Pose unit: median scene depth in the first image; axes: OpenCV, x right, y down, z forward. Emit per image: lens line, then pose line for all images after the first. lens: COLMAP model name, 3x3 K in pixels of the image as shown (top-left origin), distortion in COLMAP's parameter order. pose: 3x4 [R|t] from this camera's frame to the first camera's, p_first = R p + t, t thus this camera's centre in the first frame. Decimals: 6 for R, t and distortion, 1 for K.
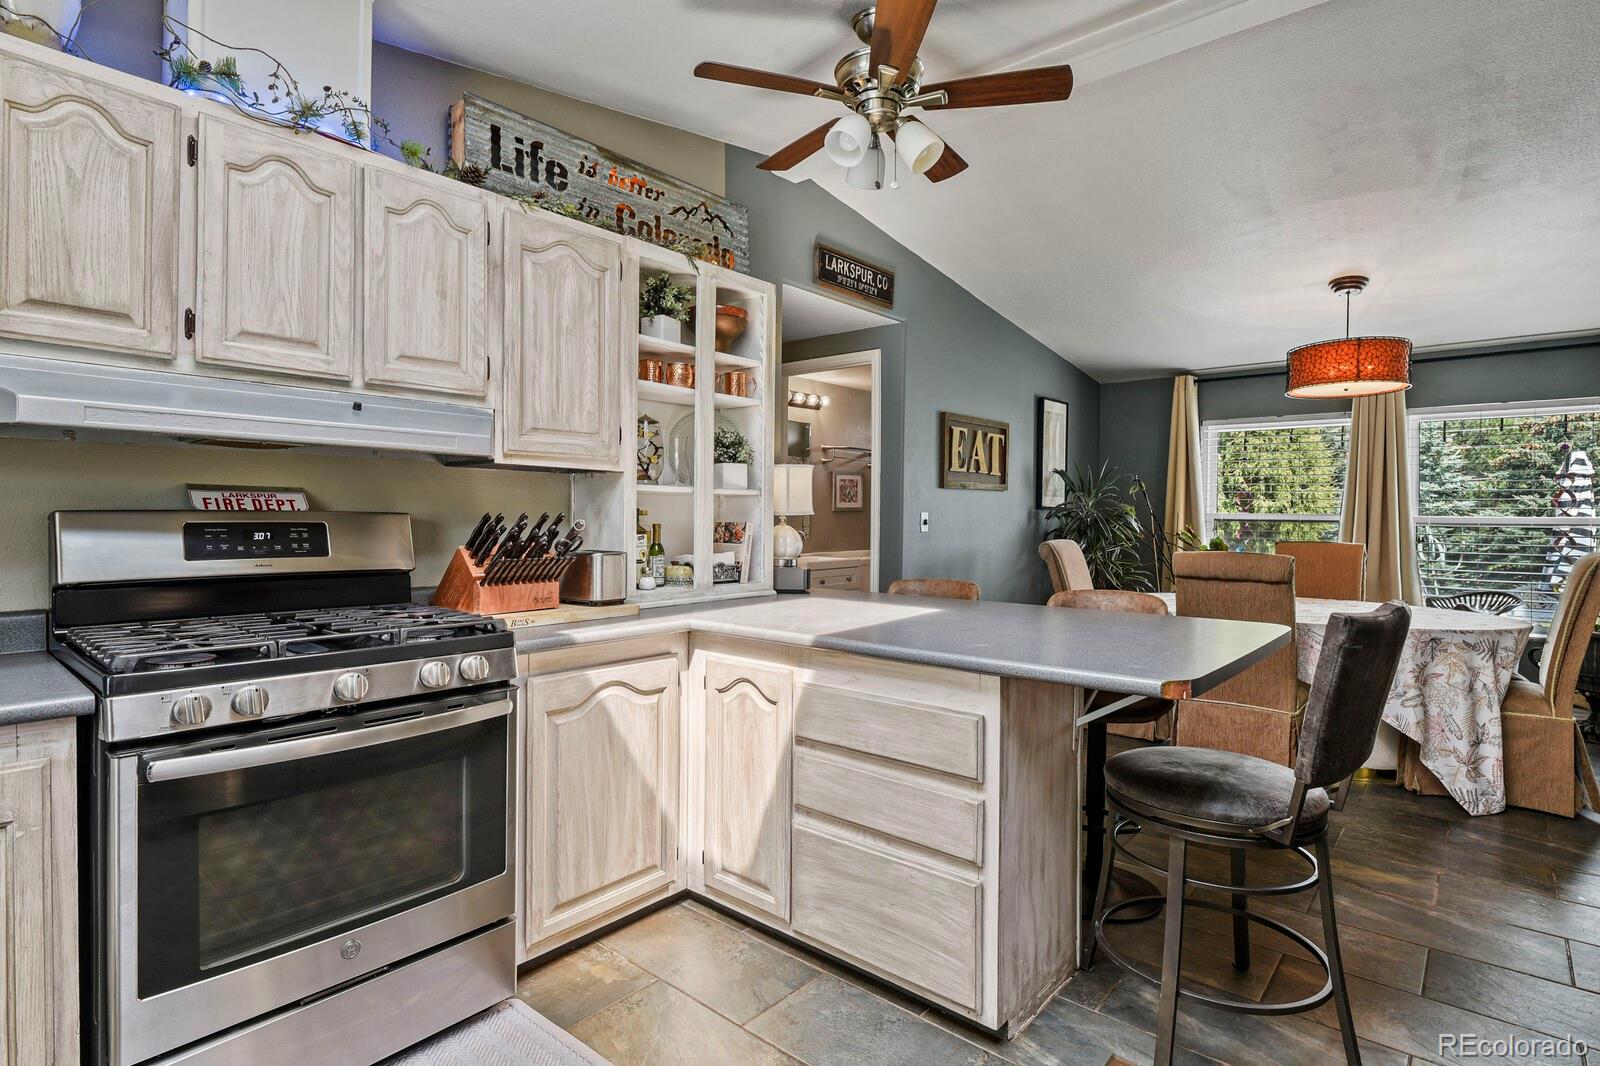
lens RADIAL K [[799.4, 0, 829.4], [0, 799.4, 525.2], [0, 0, 1]] dist [0.000877, -0.000571]
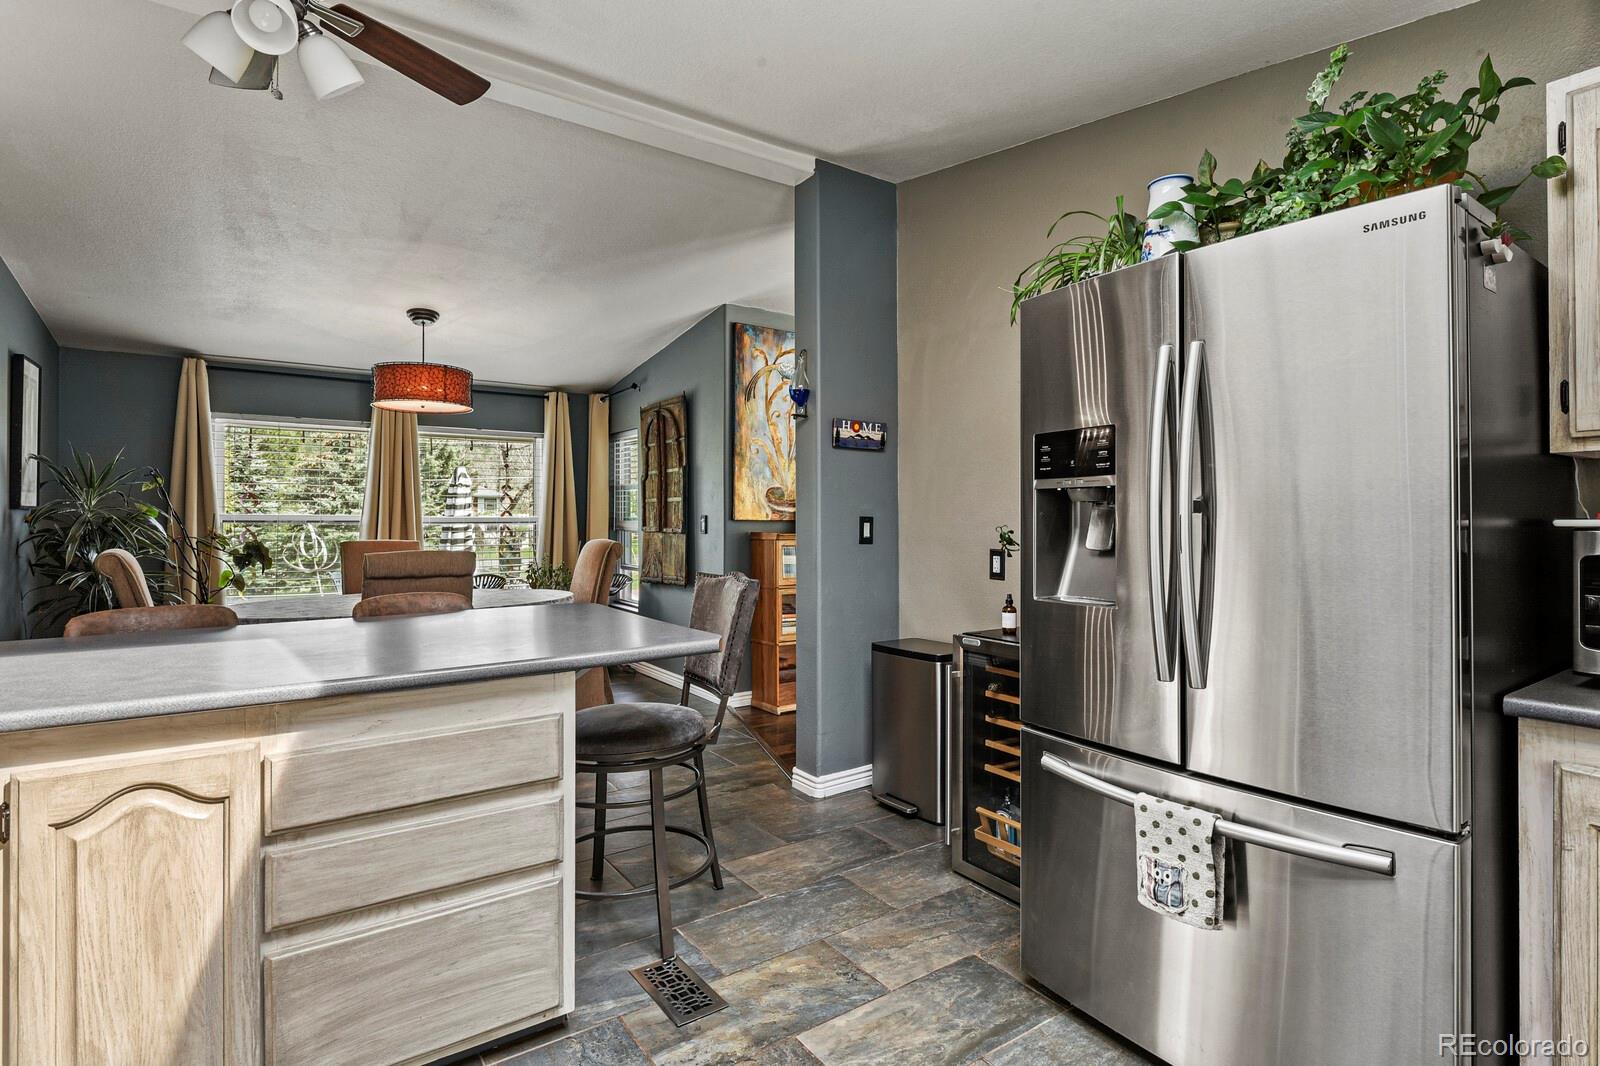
lens RADIAL K [[786.6, 0, 804.4], [0, 786.6, 513.4], [0, 0, 1]] dist [-0.010746, -0.000806]
pose [[0.258184, -0.001538, 0.966095, -0.396872], [0.015912, 0.999870, -0.002660, -0.006130], [-0.965965, 0.016059, 0.258175, 0.243959]]
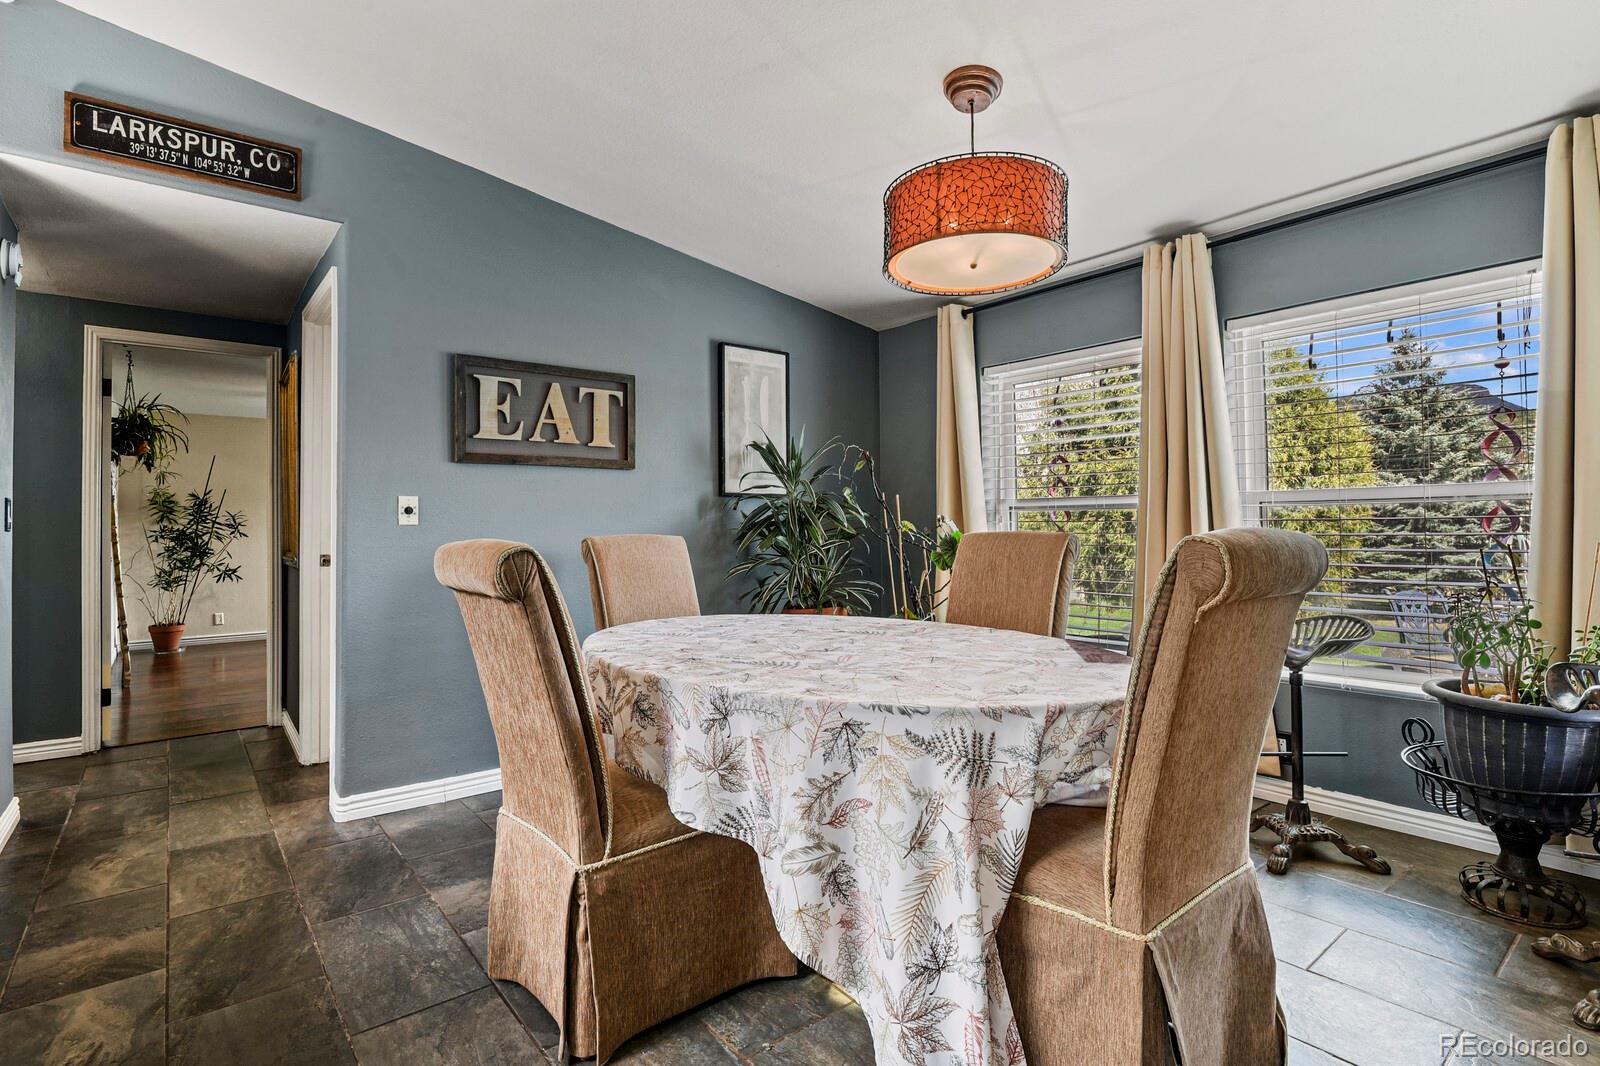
lens RADIAL K [[786.6, 0, 804.4], [0, 786.6, 513.4], [0, 0, 1]] dist [-0.010746, -0.000806]
pose [[0.982516, -0.018346, -0.185271, 0.823848], [0.011501, 0.999213, -0.037956, 0.040336], [0.185822, 0.035162, 0.981954, 0.560092]]
